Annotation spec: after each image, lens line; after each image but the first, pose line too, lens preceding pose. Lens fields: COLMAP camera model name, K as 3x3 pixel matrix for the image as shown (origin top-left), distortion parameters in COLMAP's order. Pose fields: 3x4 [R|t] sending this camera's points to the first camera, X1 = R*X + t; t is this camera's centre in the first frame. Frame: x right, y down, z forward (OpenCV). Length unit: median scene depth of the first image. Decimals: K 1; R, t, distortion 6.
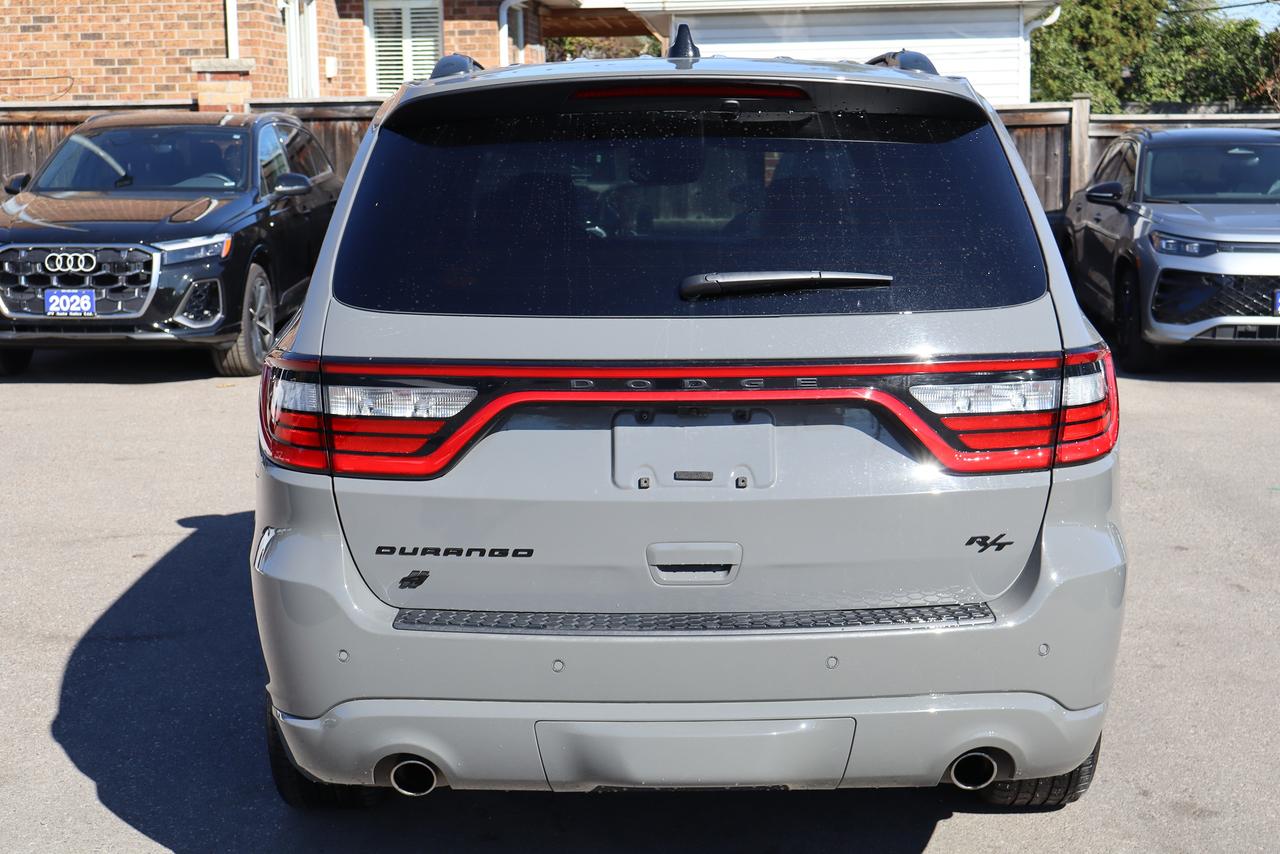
lens RADIAL K [[1992.4, 0, 636.4], [0, 1992.4, 430.4], [0, 0, 1]] dist [0.014697, 0.000000]
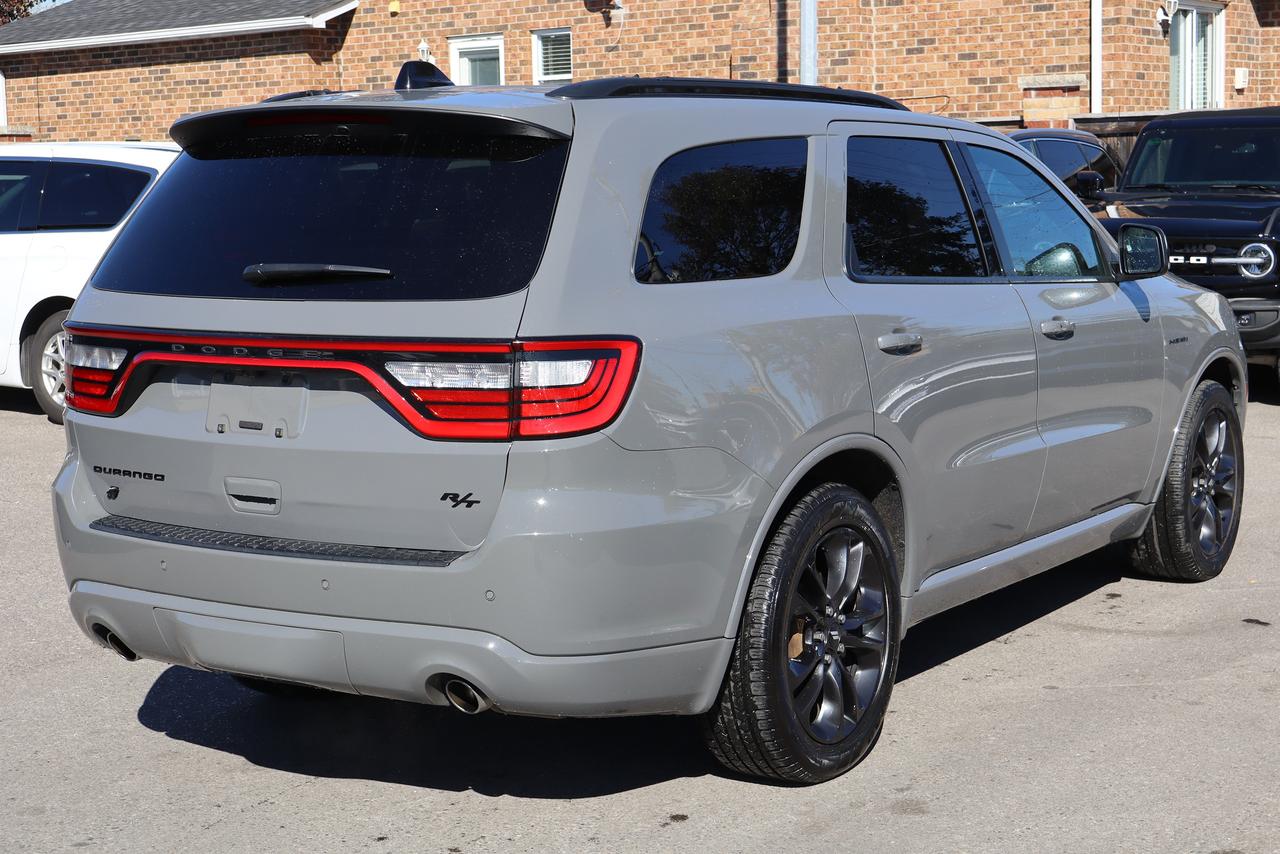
lens RADIAL K [[2090.1, 0, 640.4], [0, 2090.1, 428.1], [0, 0, 1]] dist [0.000455, 0.000000]
pose [[0.841779, 0.061818, -0.536271, 0.736495], [-0.069692, 0.997553, 0.005596, 0.000073], [0.535304, 0.032663, 0.844027, 0.015622]]
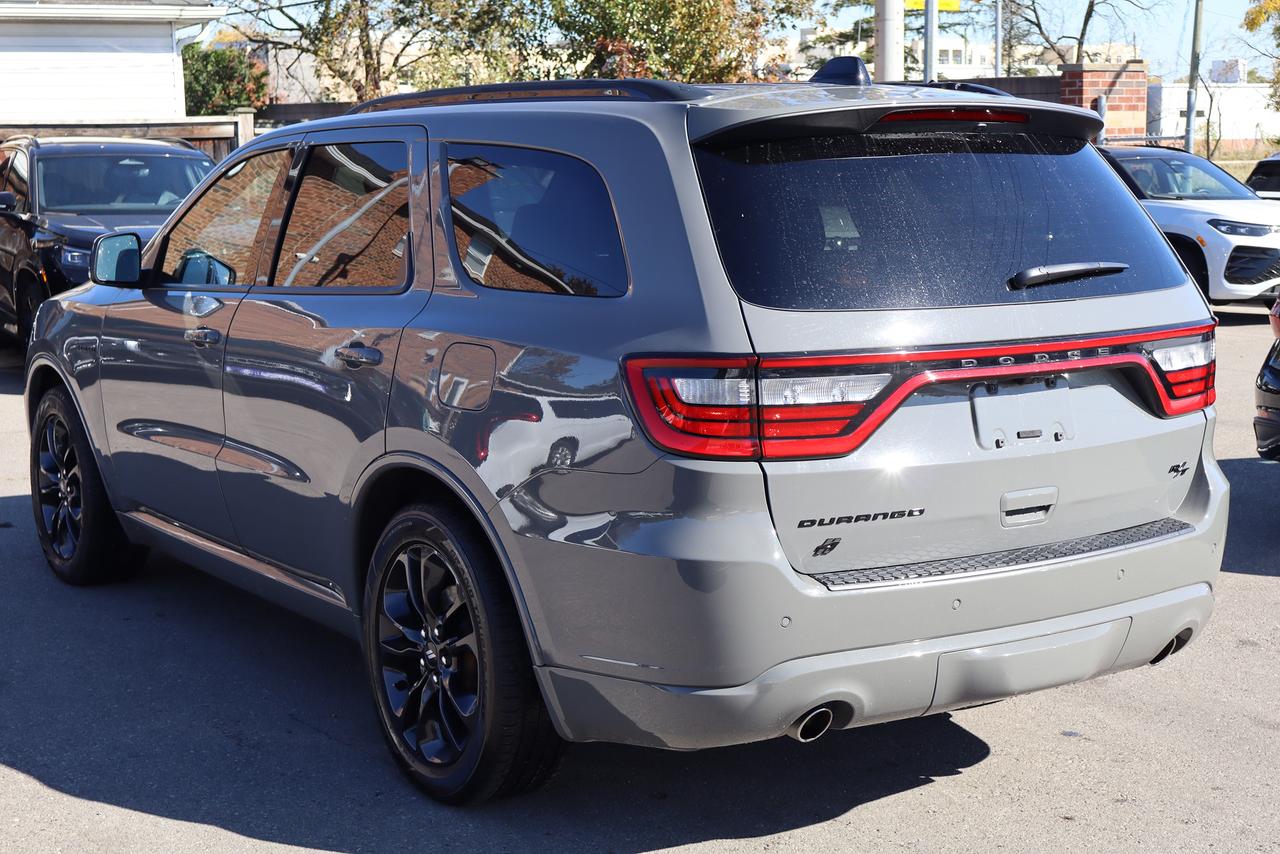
lens RADIAL K [[1962.3, 0, 639.9], [0, 1962.3, 422.4], [0, 0, 1]] dist [-0.011743, 0.000000]
pose [[0.837911, -0.074149, 0.540747, -0.636115], [0.078009, 0.996827, 0.015810, -0.016891], [-0.540203, 0.028935, 0.841037, 0.098353]]
